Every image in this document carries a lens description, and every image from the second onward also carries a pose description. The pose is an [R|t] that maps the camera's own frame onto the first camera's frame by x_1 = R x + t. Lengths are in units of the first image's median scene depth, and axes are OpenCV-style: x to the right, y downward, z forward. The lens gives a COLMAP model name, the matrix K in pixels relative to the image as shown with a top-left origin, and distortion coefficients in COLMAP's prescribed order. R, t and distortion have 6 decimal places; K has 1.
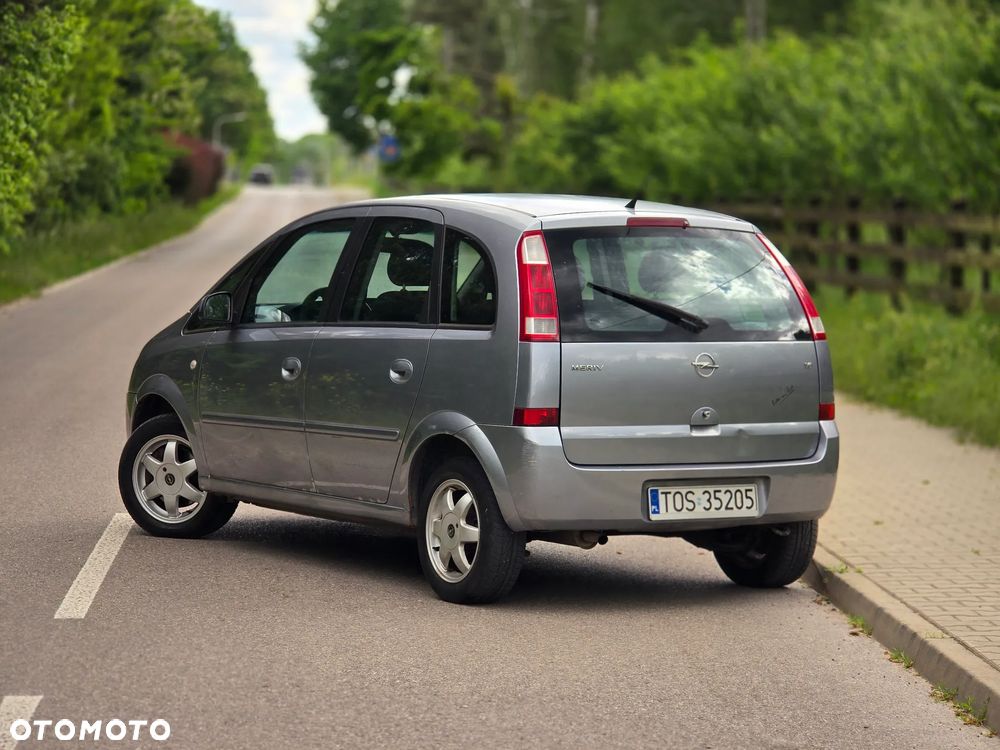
lens RADIAL K [[3489.4, 0, 500.0], [0, 3489.4, 375.0], [0, 0, 1]] dist [0.265109, -2.778391]
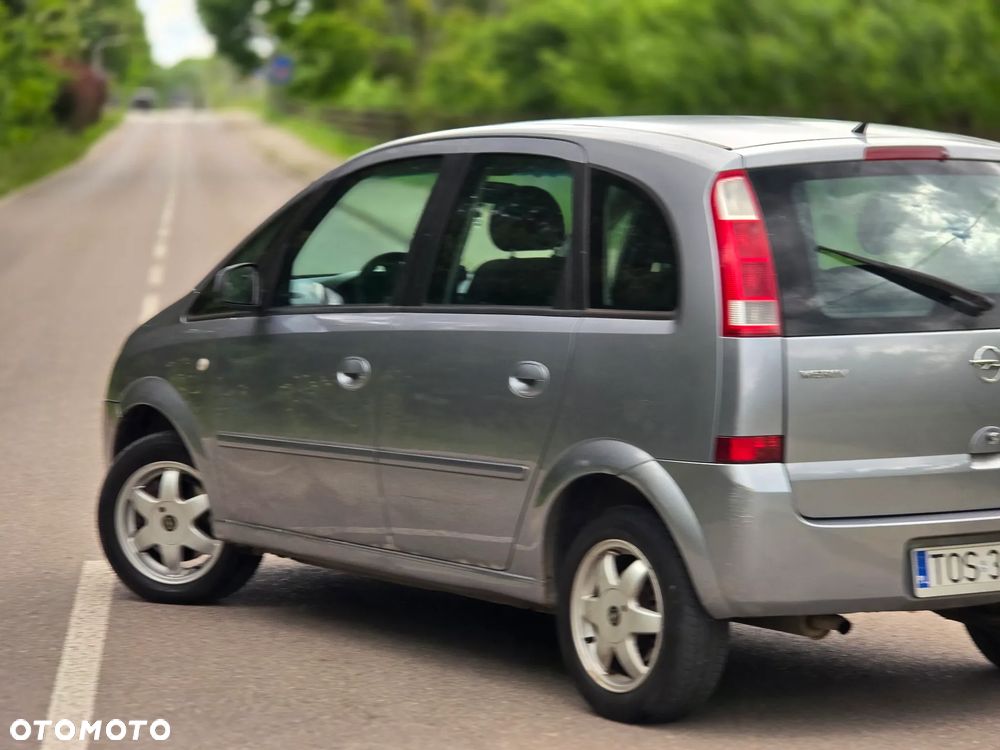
lens RADIAL K [[3489.4, 0, 500.0], [0, 3489.4, 375.0], [0, 0, 1]] dist [0.265109, -2.778391]
pose [[0.999184, -0.020290, 0.034913, -0.058439], [0.019498, 0.999548, 0.022885, -0.017840], [-0.035361, -0.022186, 0.999128, 0.322136]]
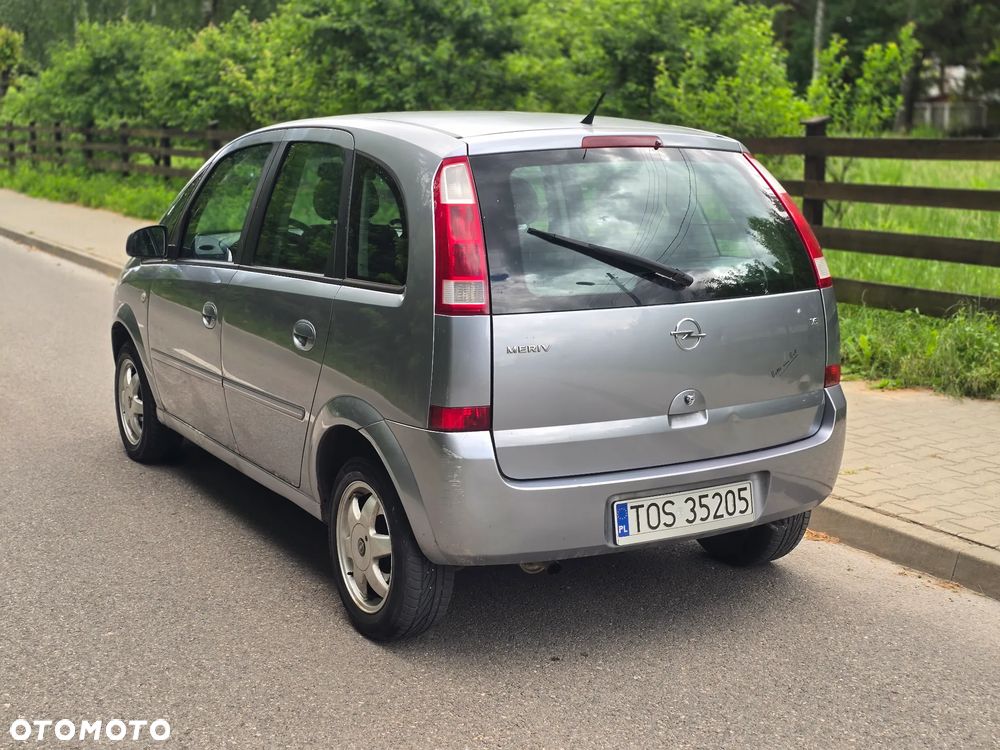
lens RADIAL K [[1365.8, 0, 513.9], [0, 1365.8, 372.9], [0, 0, 1]] dist [0.174307, -0.045966]
pose [[0.999714, -0.013837, -0.019514, 0.026516], [0.016180, 0.991957, 0.125540, -0.031809], [0.017620, -0.125820, 0.991897, 0.695705]]
